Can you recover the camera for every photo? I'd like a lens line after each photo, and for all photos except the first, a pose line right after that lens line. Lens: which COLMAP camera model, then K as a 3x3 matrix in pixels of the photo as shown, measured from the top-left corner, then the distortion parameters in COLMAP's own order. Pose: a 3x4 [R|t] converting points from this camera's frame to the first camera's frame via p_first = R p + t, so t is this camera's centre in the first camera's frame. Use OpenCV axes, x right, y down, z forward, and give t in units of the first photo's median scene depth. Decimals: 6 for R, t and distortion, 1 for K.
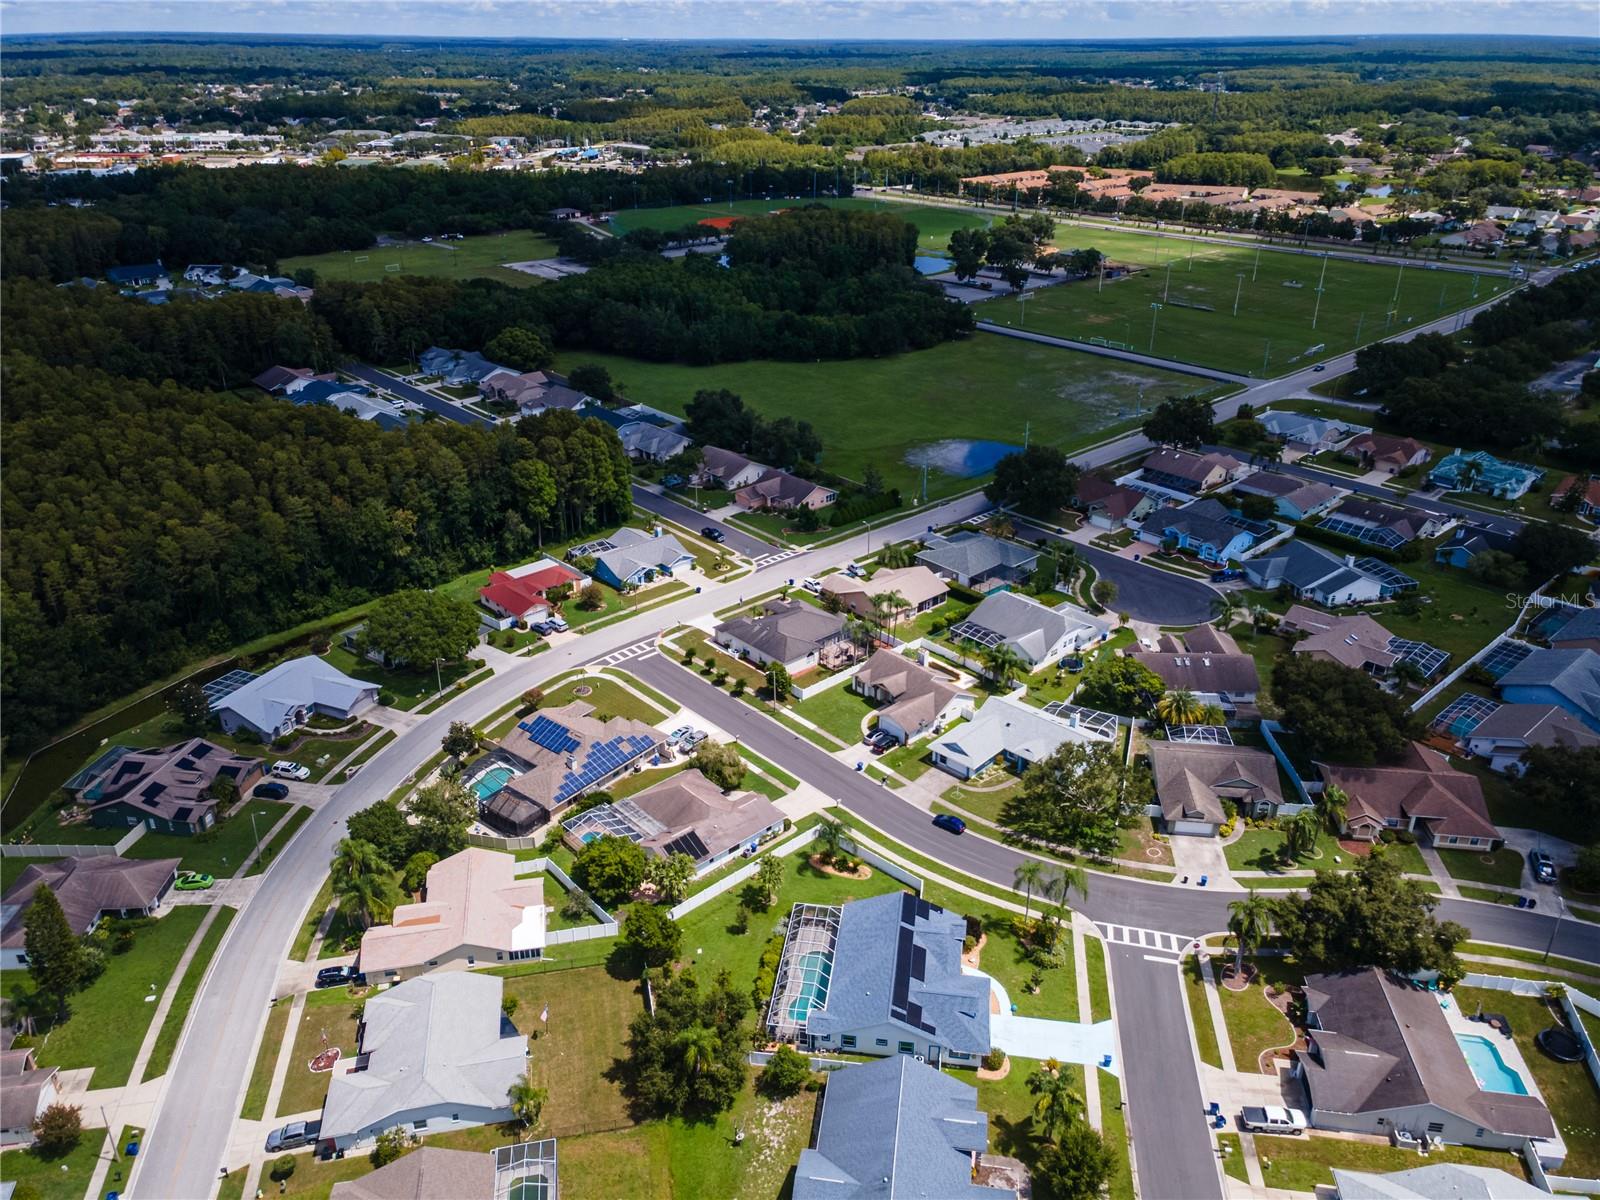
lens RADIAL K [[1171.2, 0, 807.0], [0, 1171.2, 602.0], [0, 0, 1]] dist [0.010408, 0.052916]
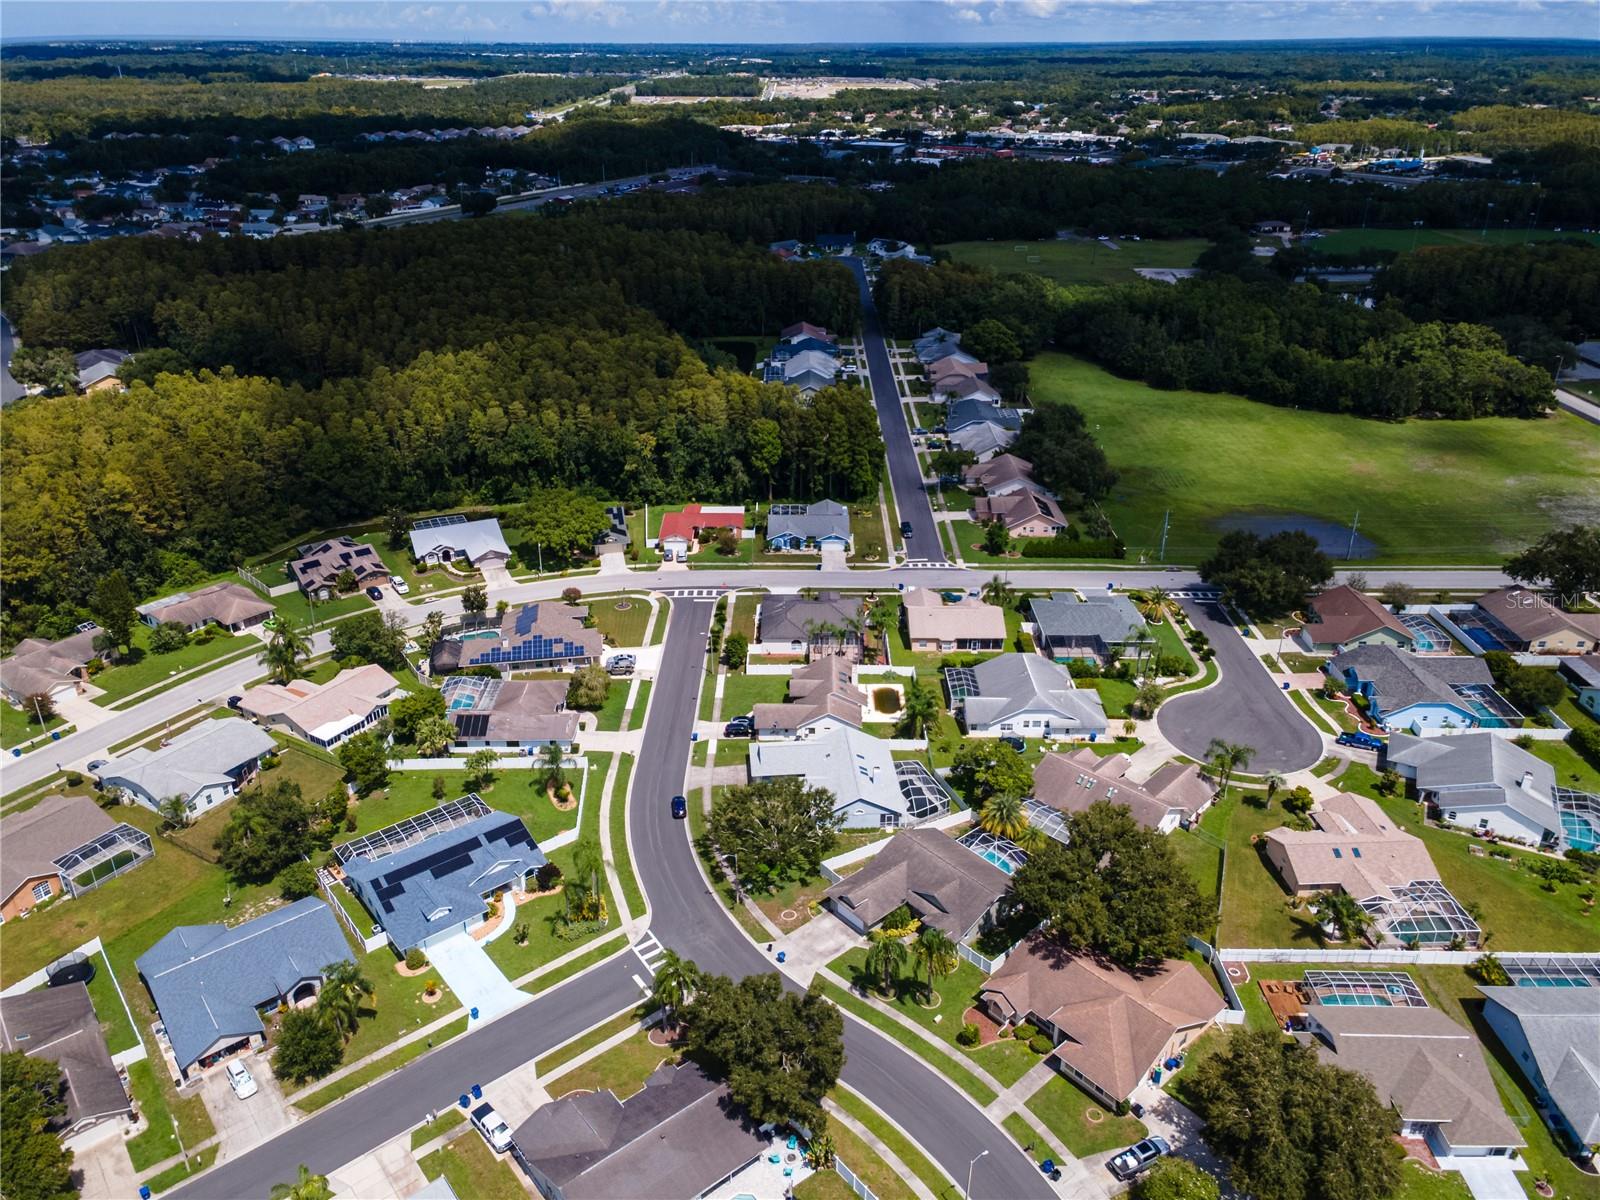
lens RADIAL K [[1171.2, 0, 807.0], [0, 1171.2, 602.0], [0, 0, 1]] dist [0.010408, 0.052916]
pose [[0.739505, 0.291494, -0.606764, 0.603945], [-0.293469, 0.950817, 0.099109, -0.090088], [0.605812, 0.104775, 0.788679, 0.187625]]
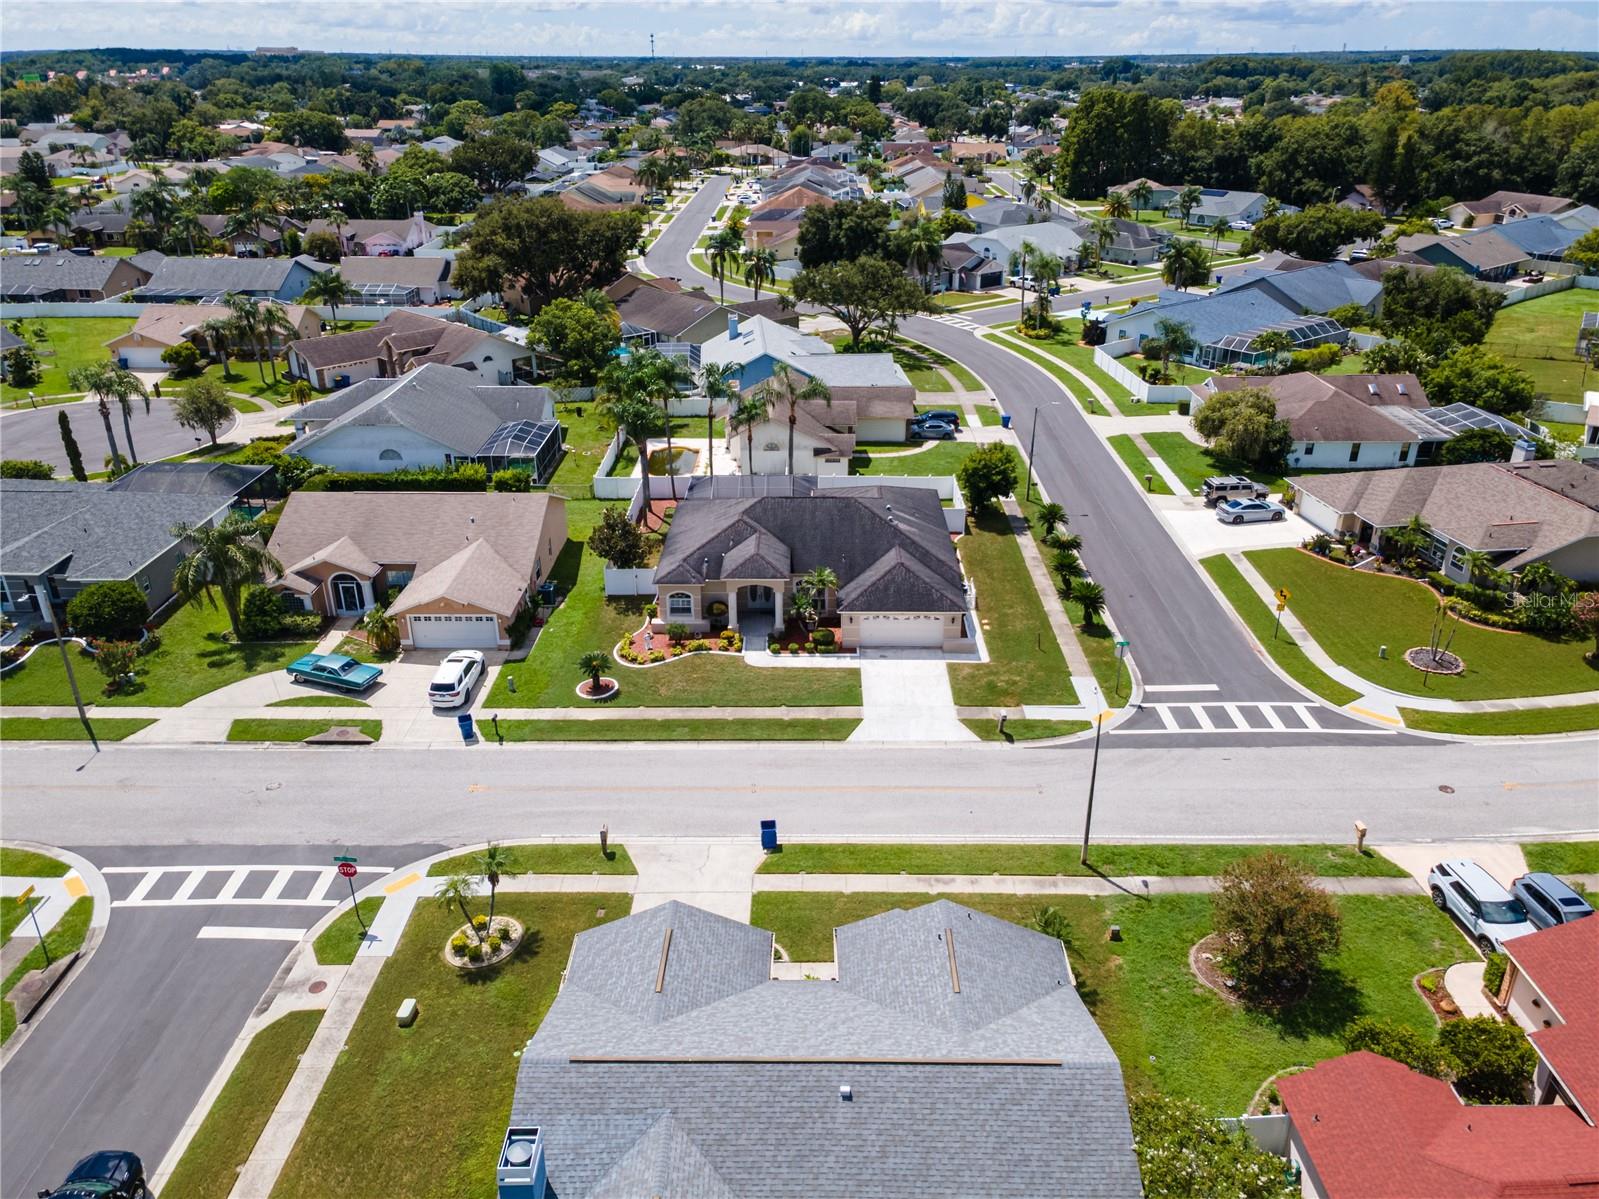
lens RADIAL K [[1170.4, 0, 806.5], [0, 1170.4, 601.5], [0, 0, 1]] dist [0.010408, 0.052916]
pose [[-0.733206, -0.287744, 0.616127, -0.249647], [0.295722, 0.680972, 0.669944, -0.212681], [-0.612338, 0.673409, -0.414201, 1.174607]]
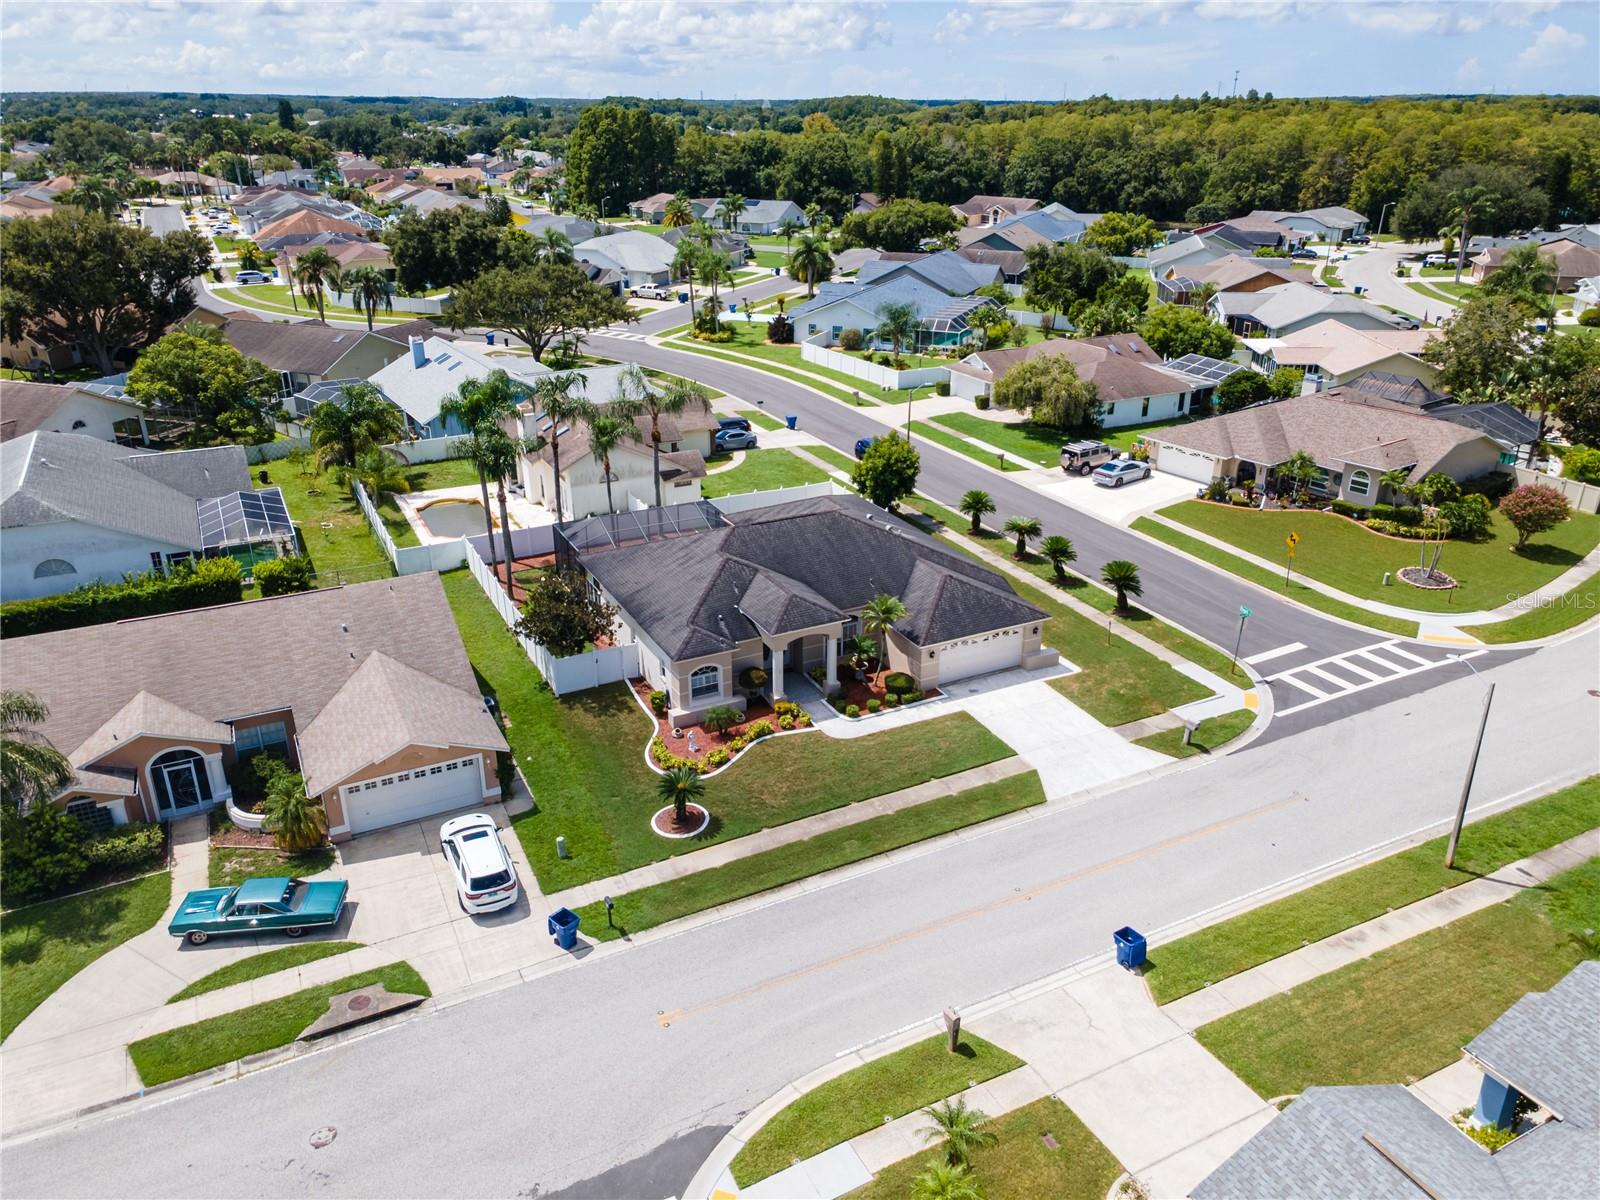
lens RADIAL K [[1171.2, 0, 807.0], [0, 1171.2, 602.0], [0, 0, 1]] dist [0.010408, 0.052916]
pose [[-0.964754, -0.105809, 0.240943, -0.092291], [0.112534, 0.661772, 0.741211, -0.189953], [-0.237876, 0.742201, -0.626540, 1.196142]]
